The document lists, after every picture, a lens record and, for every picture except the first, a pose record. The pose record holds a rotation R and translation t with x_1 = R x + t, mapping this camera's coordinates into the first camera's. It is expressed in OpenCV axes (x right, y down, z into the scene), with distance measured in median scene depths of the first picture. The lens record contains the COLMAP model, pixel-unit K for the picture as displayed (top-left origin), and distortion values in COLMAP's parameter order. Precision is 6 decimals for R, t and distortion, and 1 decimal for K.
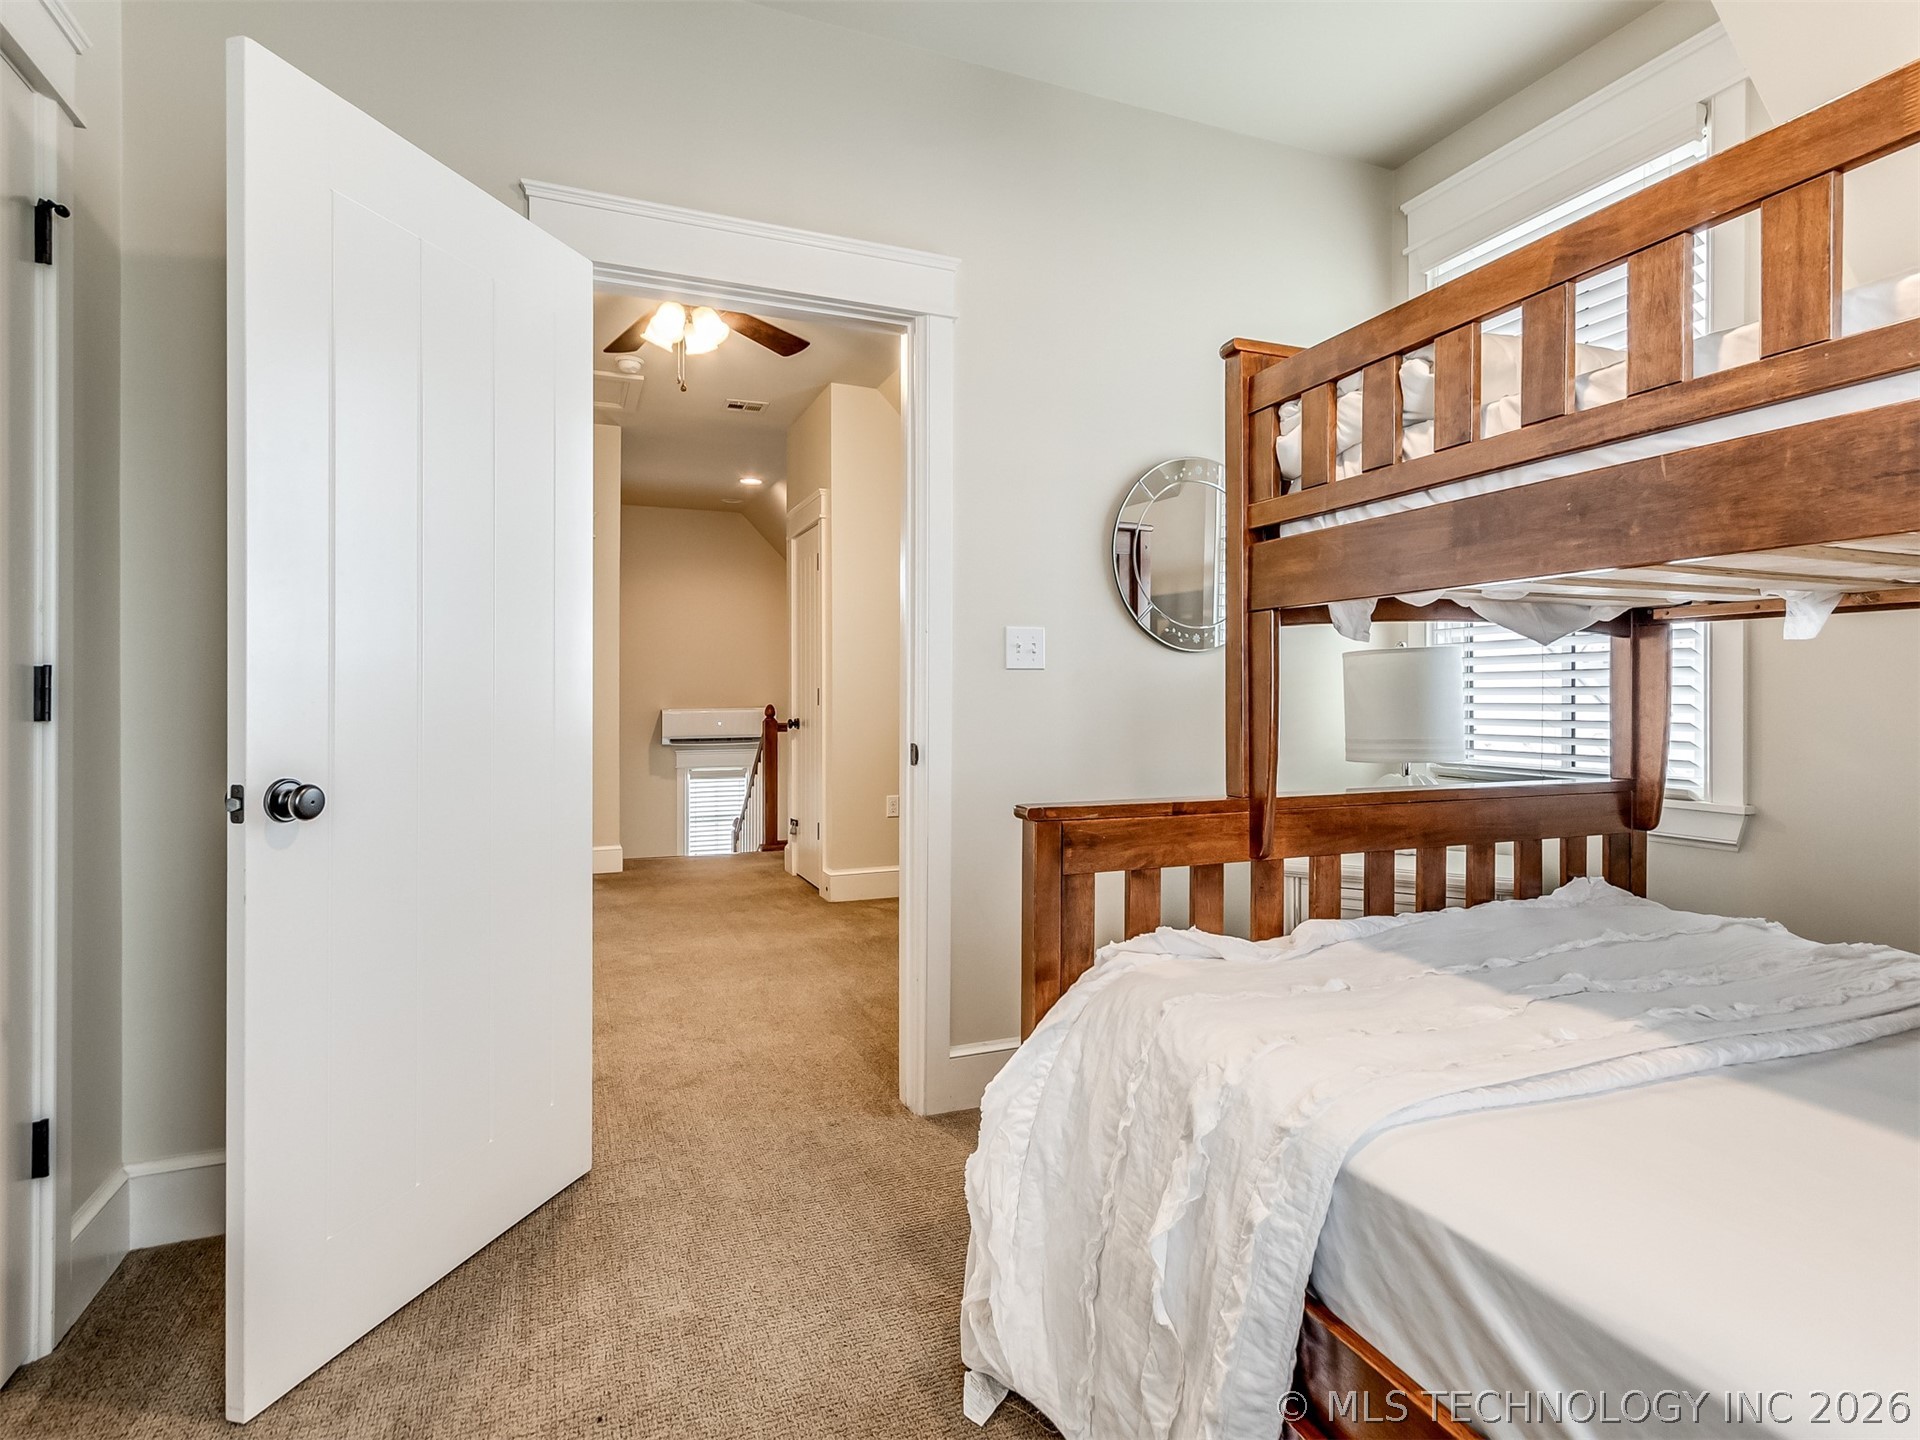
lens RADIAL K [[1003.4, 0, 953.4], [0, 1003.4, 699.2], [0, 0, 1]] dist [-0.001480, 0.002683]
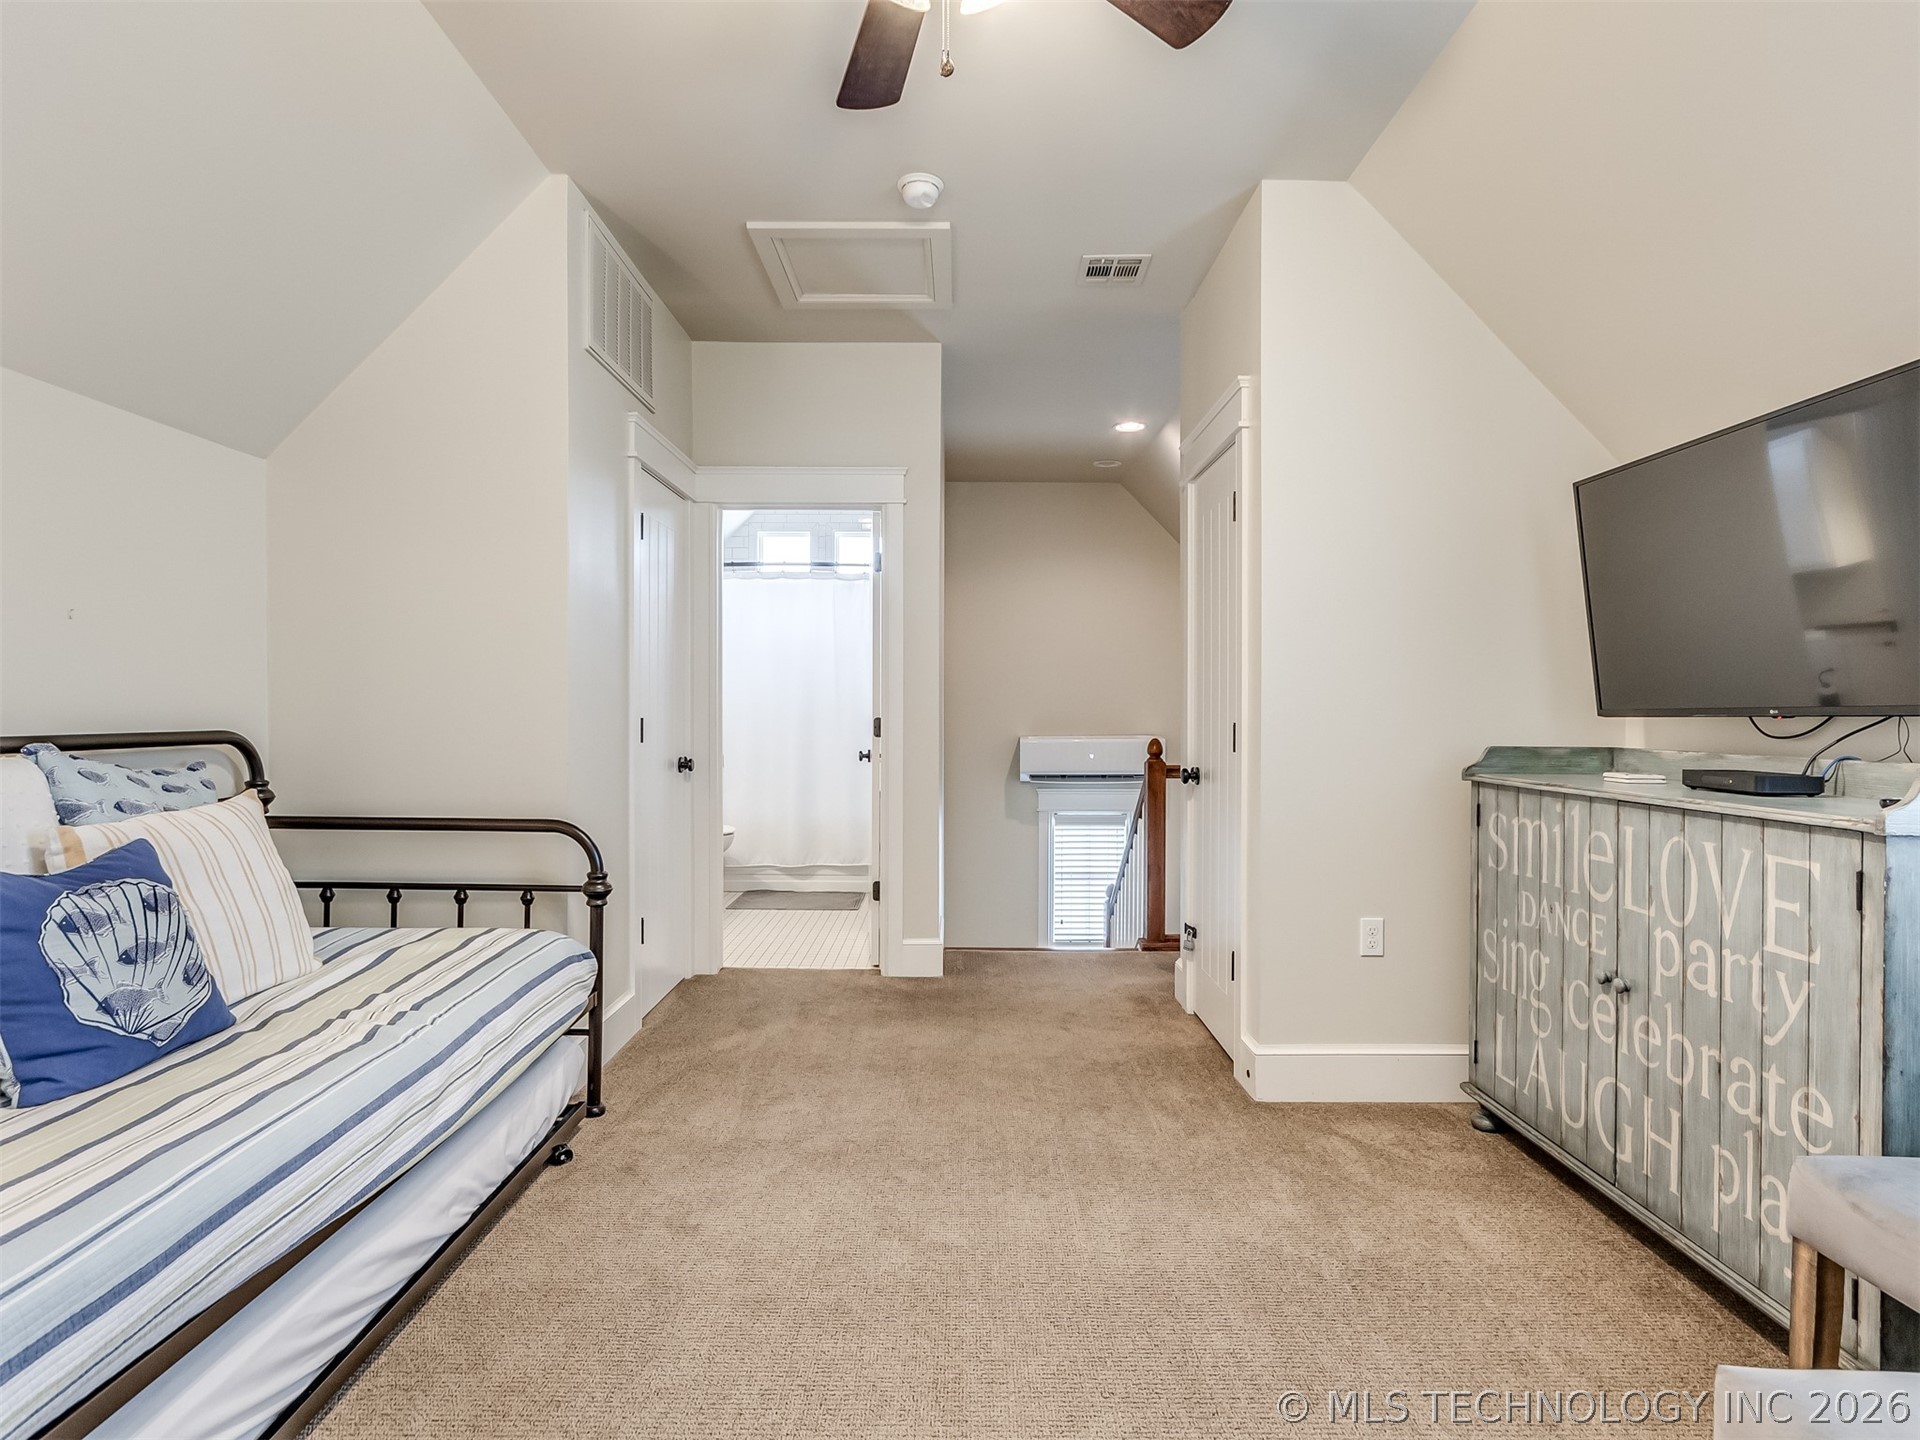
lens RADIAL K [[1003.4, 0, 955.0], [0, 1003.4, 708.1], [0, 0, 1]] dist [-0.001480, 0.002683]
pose [[0.926970, 0.004075, -0.375115, -0.050459], [-0.005076, 0.999986, -0.001679, -0.013969], [0.375102, 0.003461, 0.926977, 0.303507]]
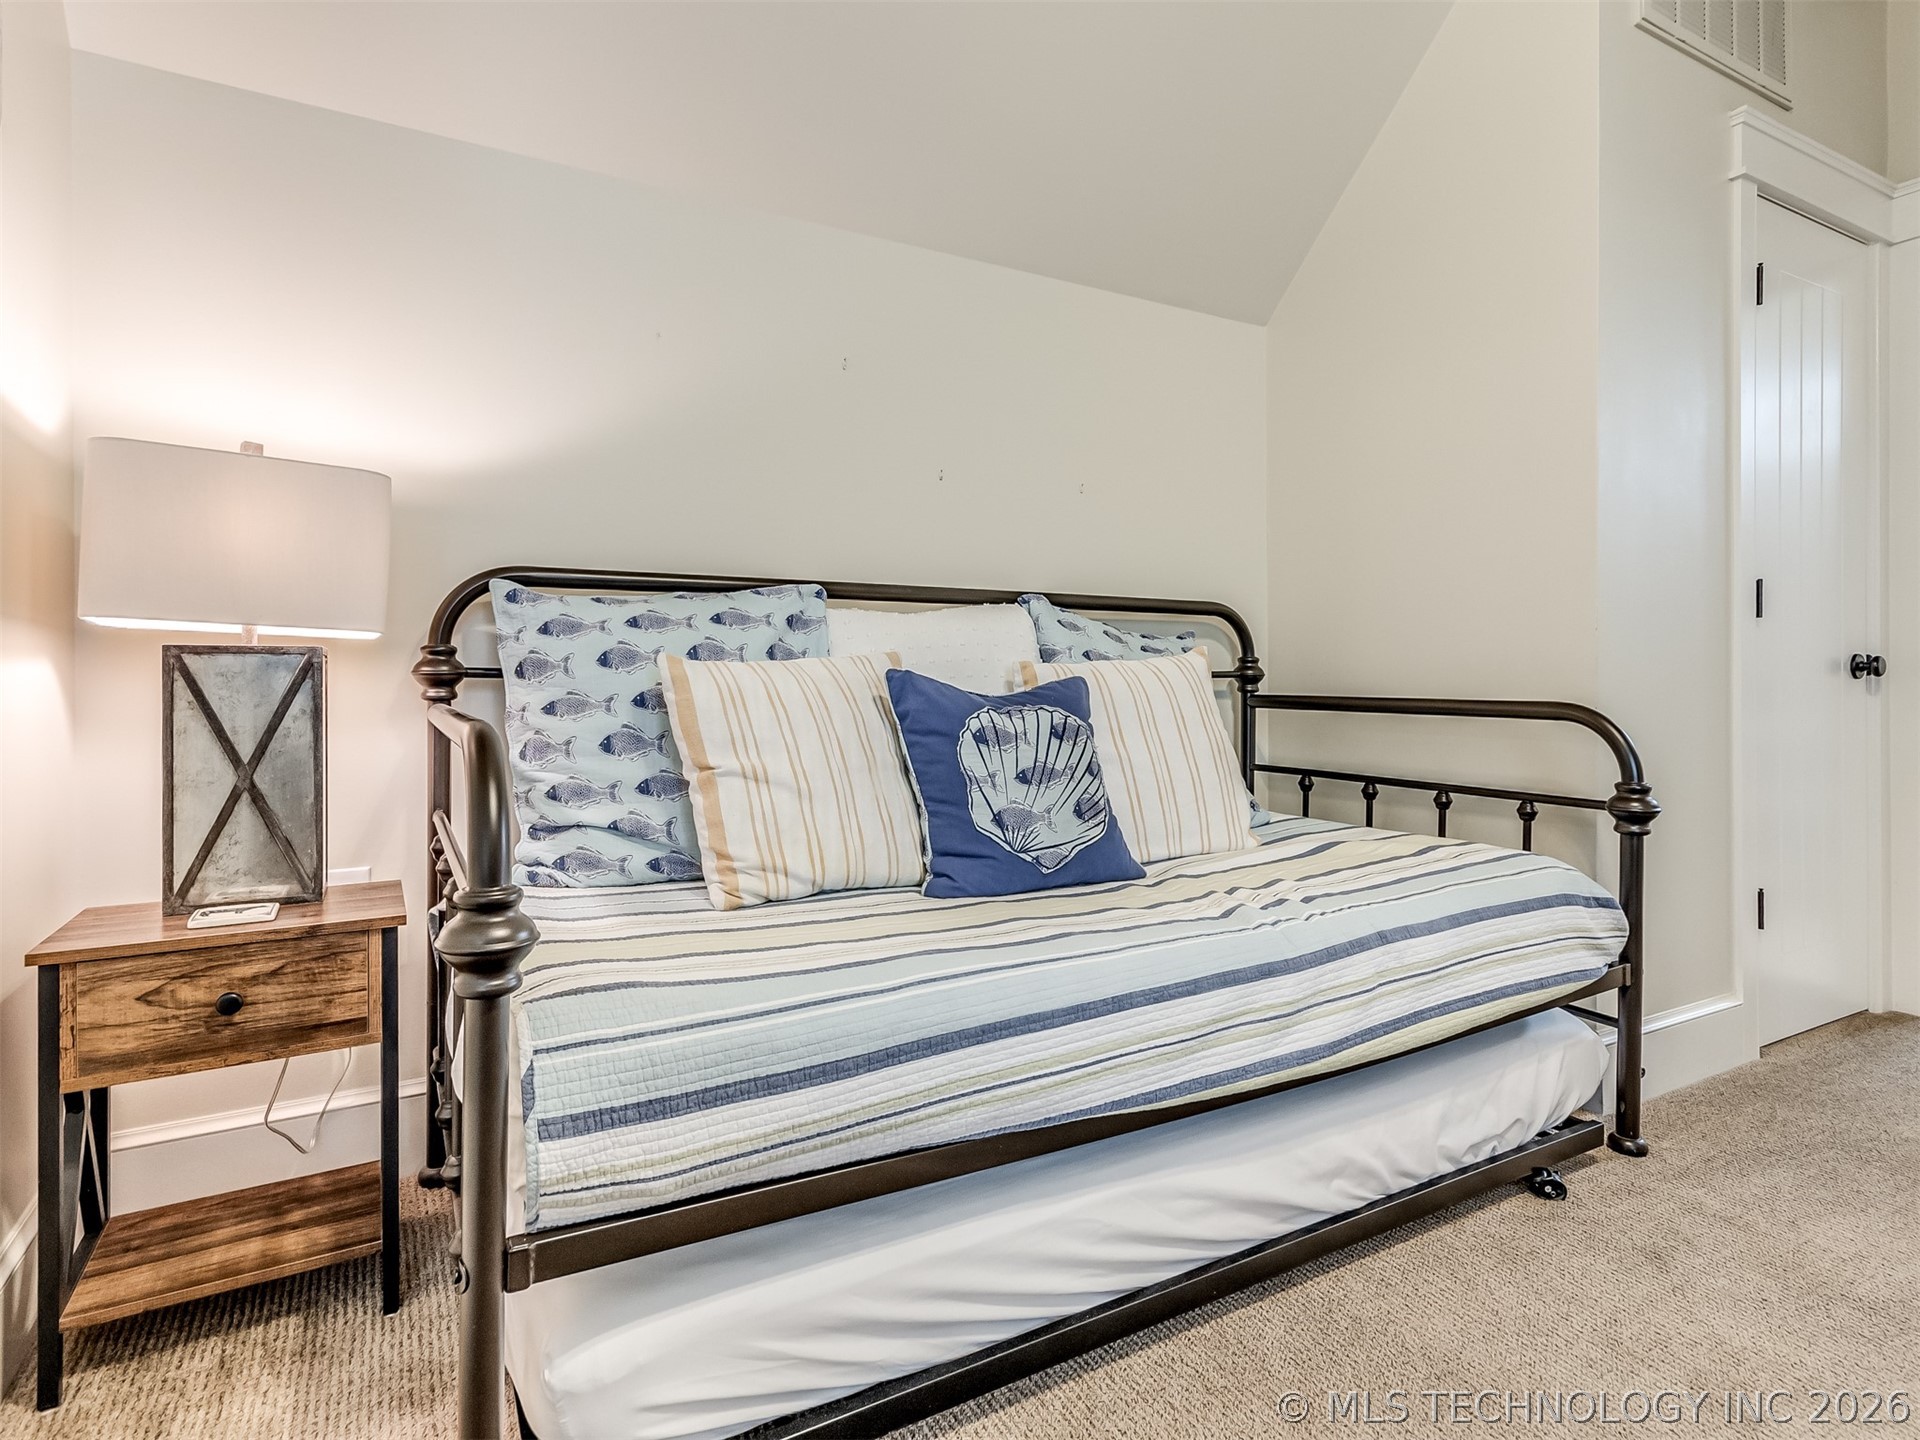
lens RADIAL K [[1003.4, 0, 944.4], [0, 1003.4, 683.1], [0, 0, 1]] dist [-0.001480, 0.002683]
pose [[0.118652, 0.000873, -0.992936, -0.130644], [-0.005661, 0.999984, 0.000203, 0.061906], [0.992920, 0.005597, 0.118655, 0.505452]]
